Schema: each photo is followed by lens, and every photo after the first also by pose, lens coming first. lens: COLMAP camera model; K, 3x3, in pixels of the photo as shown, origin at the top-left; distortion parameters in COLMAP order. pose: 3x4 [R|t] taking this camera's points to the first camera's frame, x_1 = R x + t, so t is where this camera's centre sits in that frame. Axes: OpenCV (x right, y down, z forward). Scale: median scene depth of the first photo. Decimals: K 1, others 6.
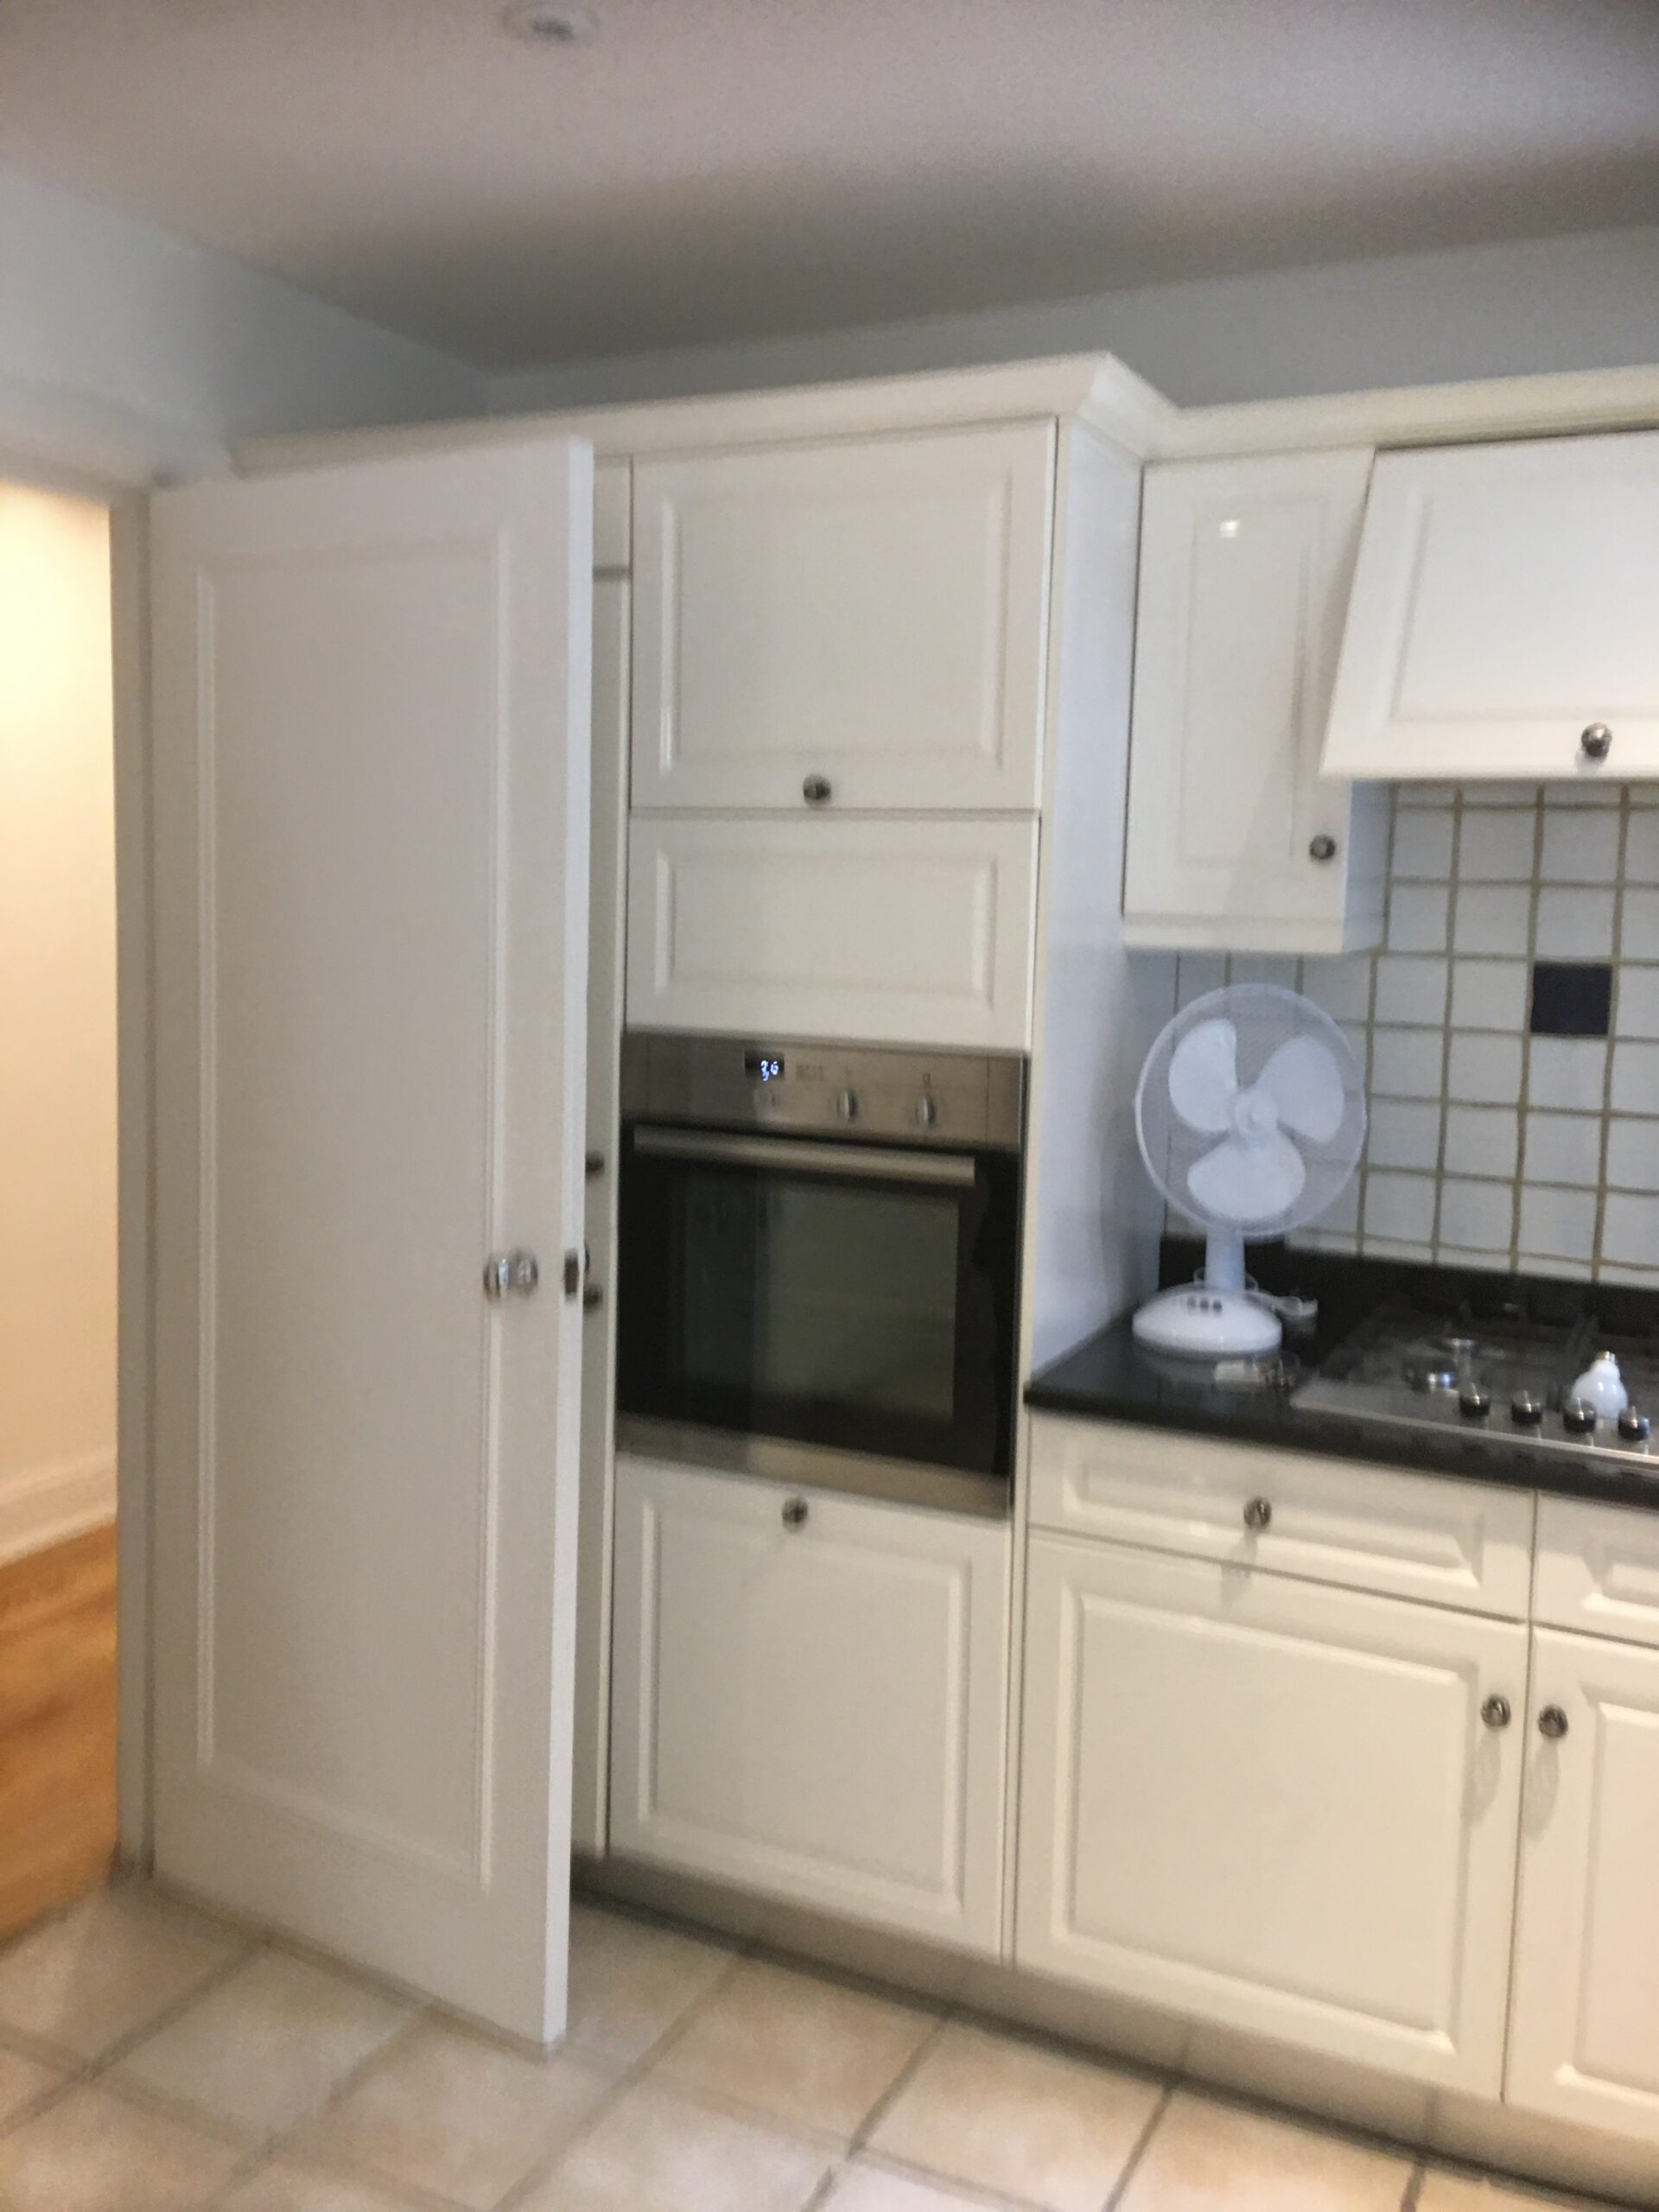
lens RADIAL K [[1909.1, 0, 829.7], [0, 1909.1, 1105.4], [0, 0, 1]] dist [0.108648, -0.165948]
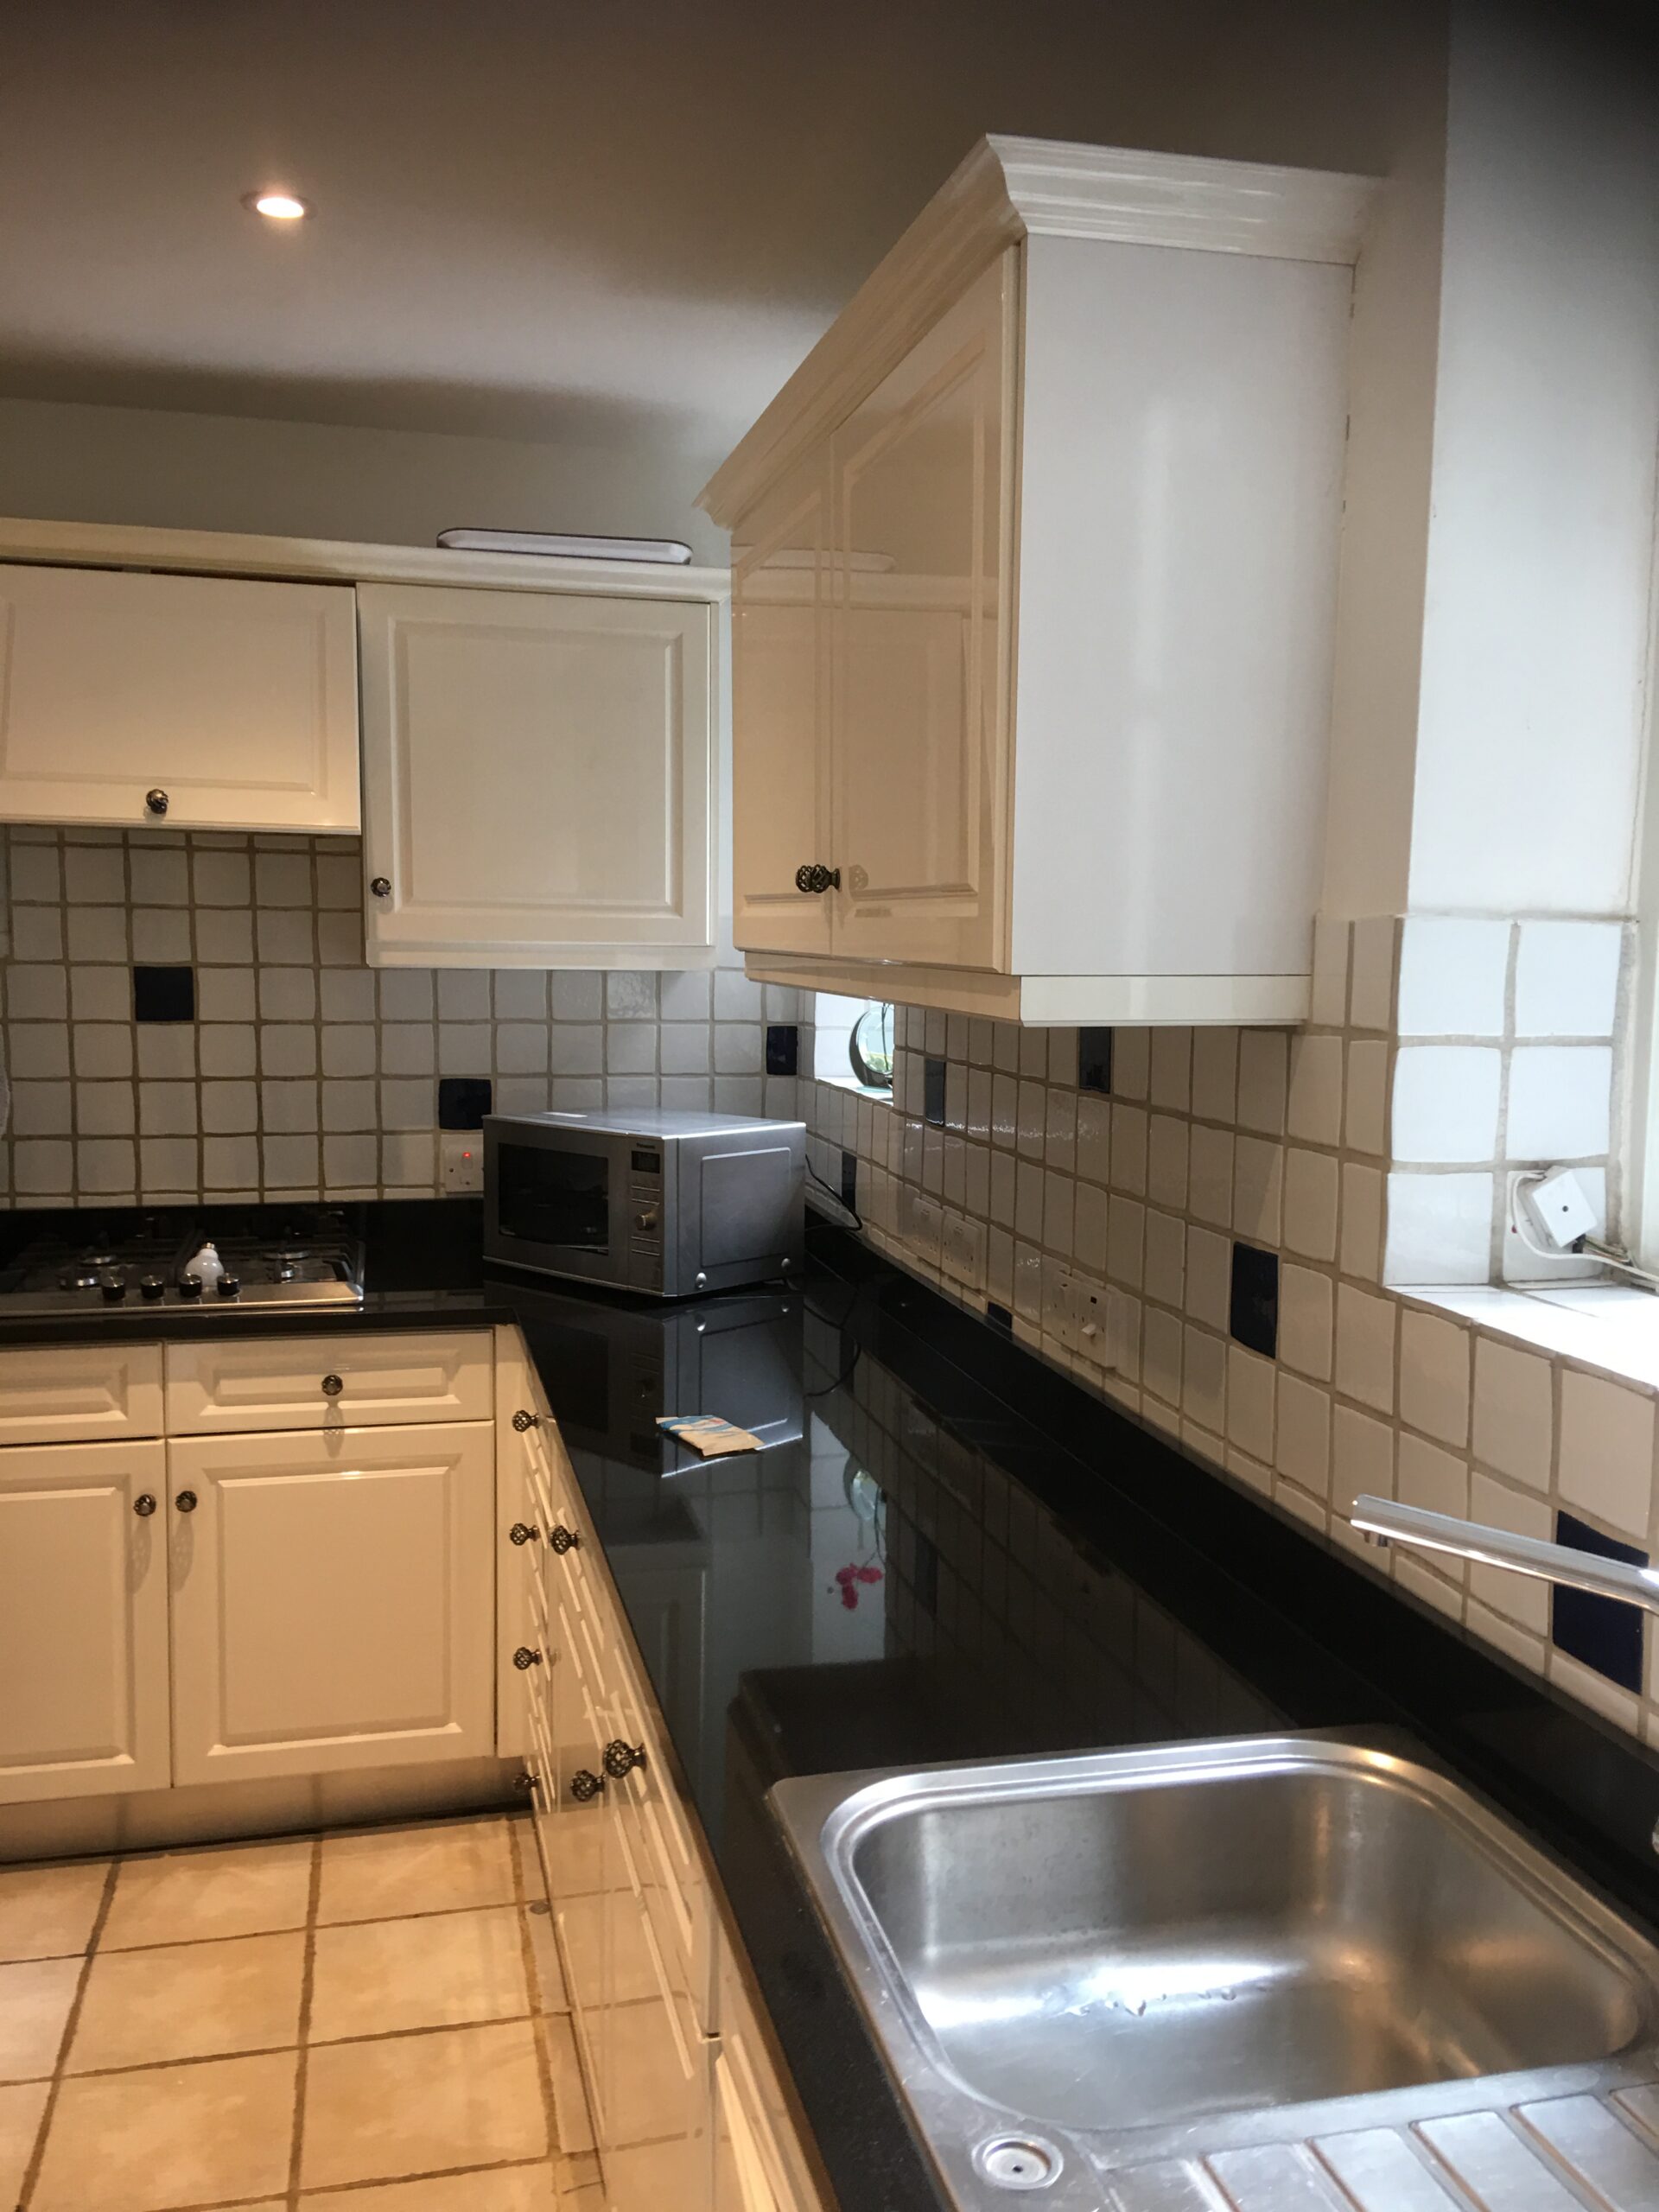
lens RADIAL K [[1909.1, 0, 849.7], [0, 1909.1, 1133.1], [0, 0, 1]] dist [0.108648, -0.165948]
pose [[0.769173, -0.073679, 0.634779, -0.120371], [0.078317, 0.996712, 0.020791, 0.059229], [-0.634223, 0.033722, 0.772414, -0.373943]]
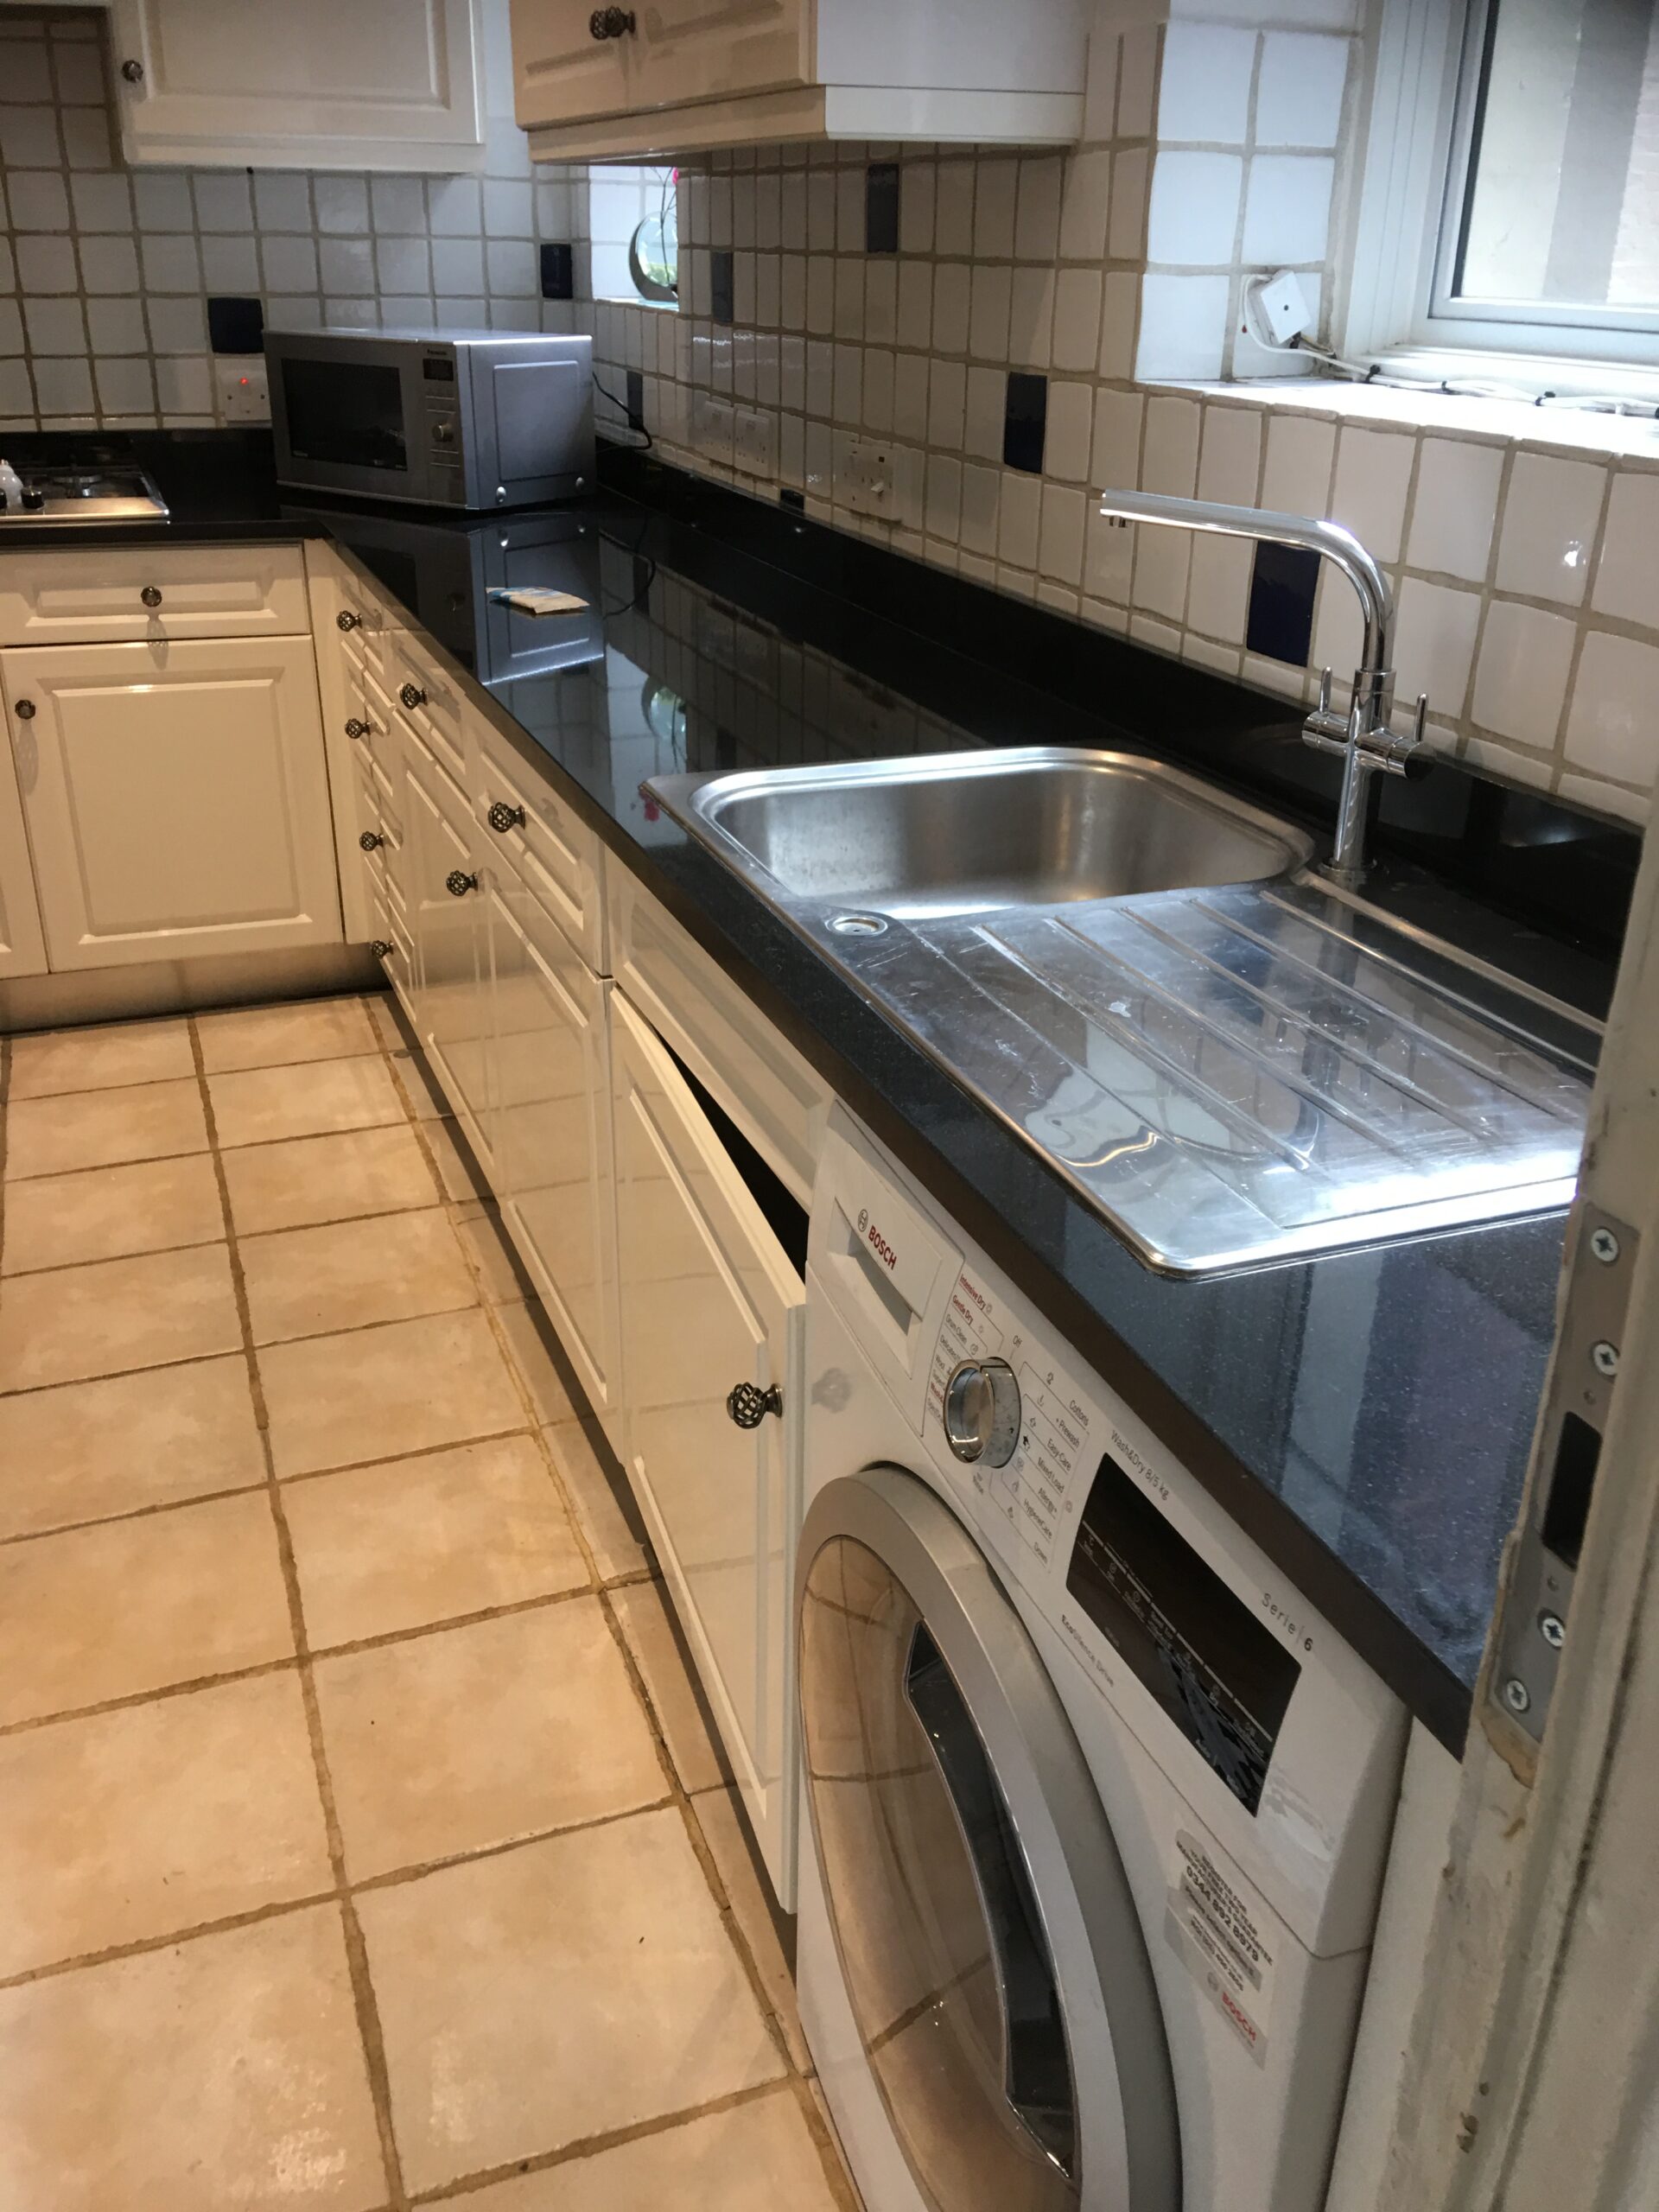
lens RADIAL K [[1909.1, 0, 834.9], [0, 1909.1, 1120.0], [0, 0, 1]] dist [0.108648, -0.165948]
pose [[0.686029, -0.304430, 0.660822, -0.267528], [0.083146, 0.935107, 0.344472, 0.145425], [-0.722807, -0.181373, 0.666823, -0.475358]]
